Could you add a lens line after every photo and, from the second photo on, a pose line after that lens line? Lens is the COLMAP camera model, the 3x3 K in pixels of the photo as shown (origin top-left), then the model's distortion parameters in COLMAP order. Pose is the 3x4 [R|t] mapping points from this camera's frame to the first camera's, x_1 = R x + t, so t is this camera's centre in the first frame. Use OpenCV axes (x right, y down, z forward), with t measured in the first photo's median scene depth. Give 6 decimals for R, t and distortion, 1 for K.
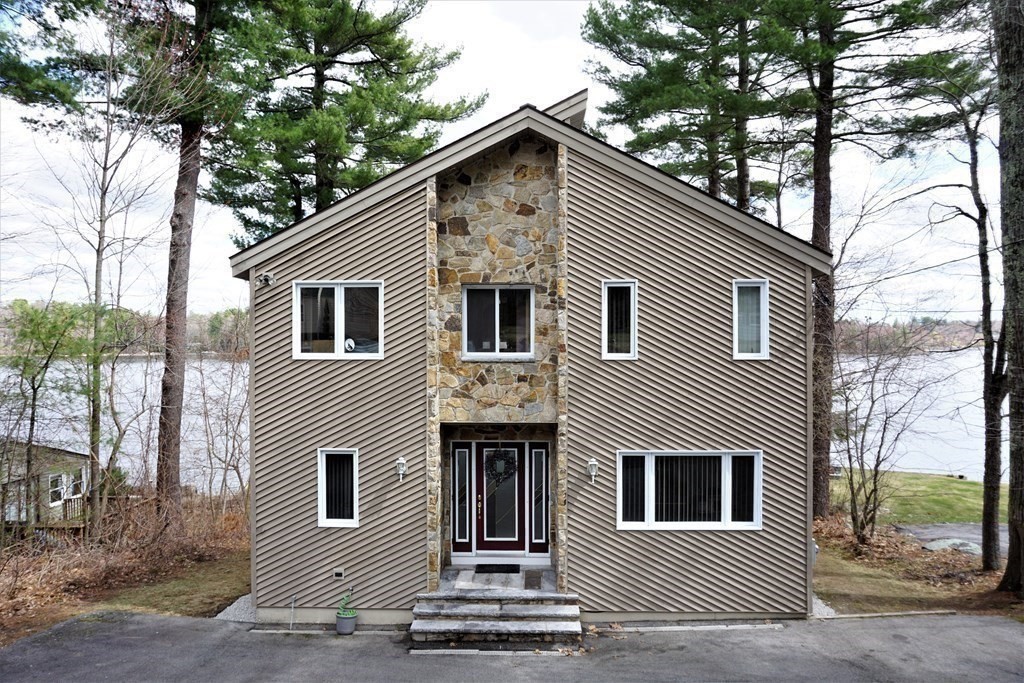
lens RADIAL K [[689.3, 0, 506.0], [0, 689.3, 342.2], [0, 0, 1]] dist [-0.030032, 0.018089]
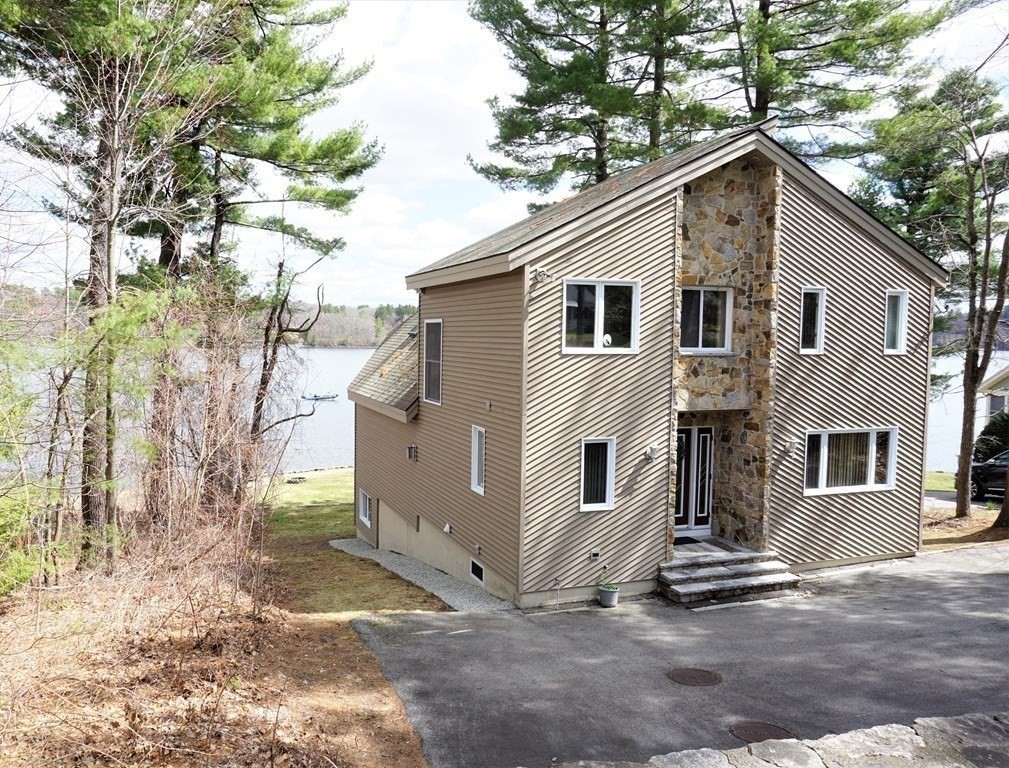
lens RADIAL K [[780.7, 0, 426.4], [0, 780.7, 385.8], [0, 0, 1]] dist [-0.057454, 0.064932]
pose [[0.941789, -0.012393, 0.335975, -0.896454], [-0.009749, 0.997893, 0.064138, 0.000410], [-0.336062, -0.063680, 0.939685, -0.034725]]
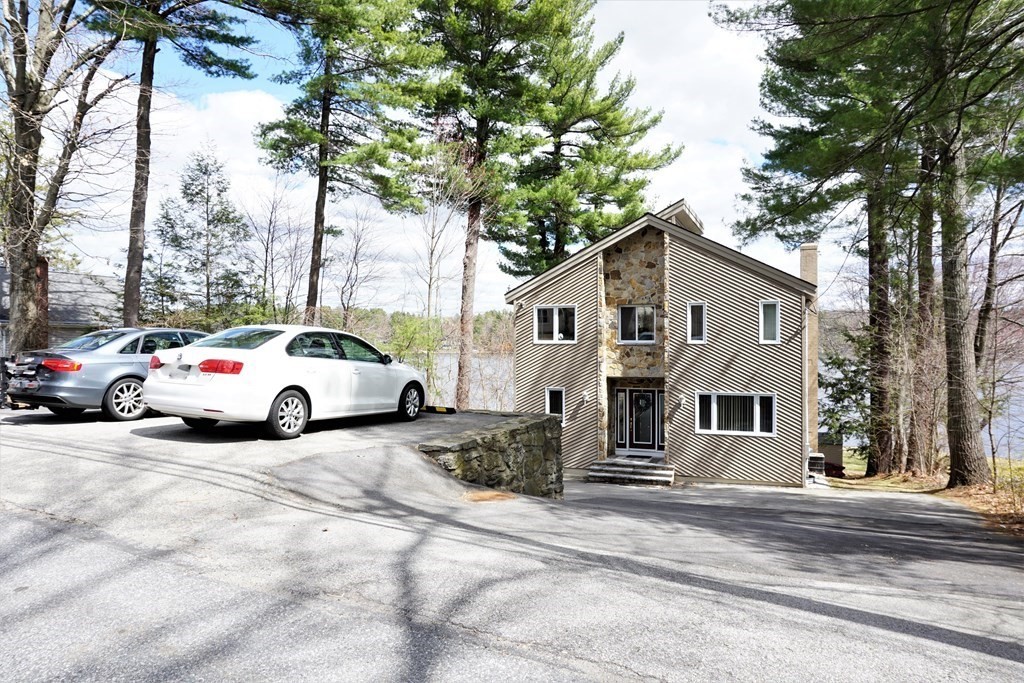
lens RADIAL K [[689.3, 0, 506.0], [0, 689.3, 342.2], [0, 0, 1]] dist [-0.030032, 0.018089]
pose [[0.936697, 0.000253, -0.350141, 0.330728], [0.000499, 0.999998, 0.002059, 0.016619], [0.350140, -0.002103, 0.936695, -0.950293]]
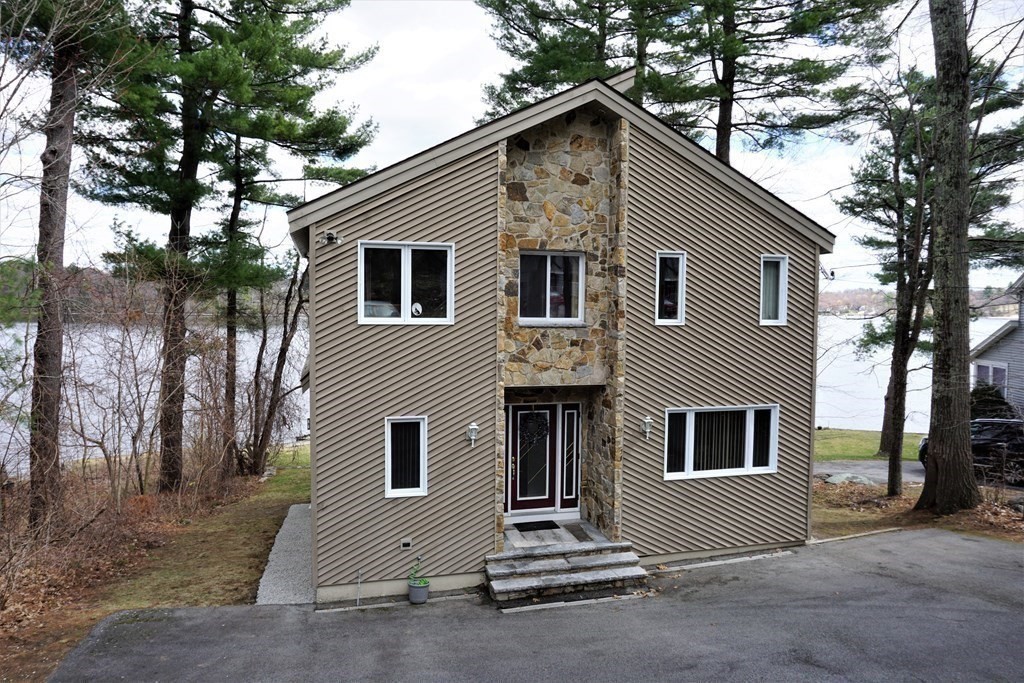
lens RADIAL K [[689.3, 0, 506.0], [0, 689.3, 342.2], [0, 0, 1]] dist [-0.030032, 0.018089]
pose [[0.955656, -0.005054, 0.294441, -0.394265], [-0.010681, 0.998600, 0.051806, -0.001290], [-0.294291, -0.052654, 0.954264, 0.039871]]
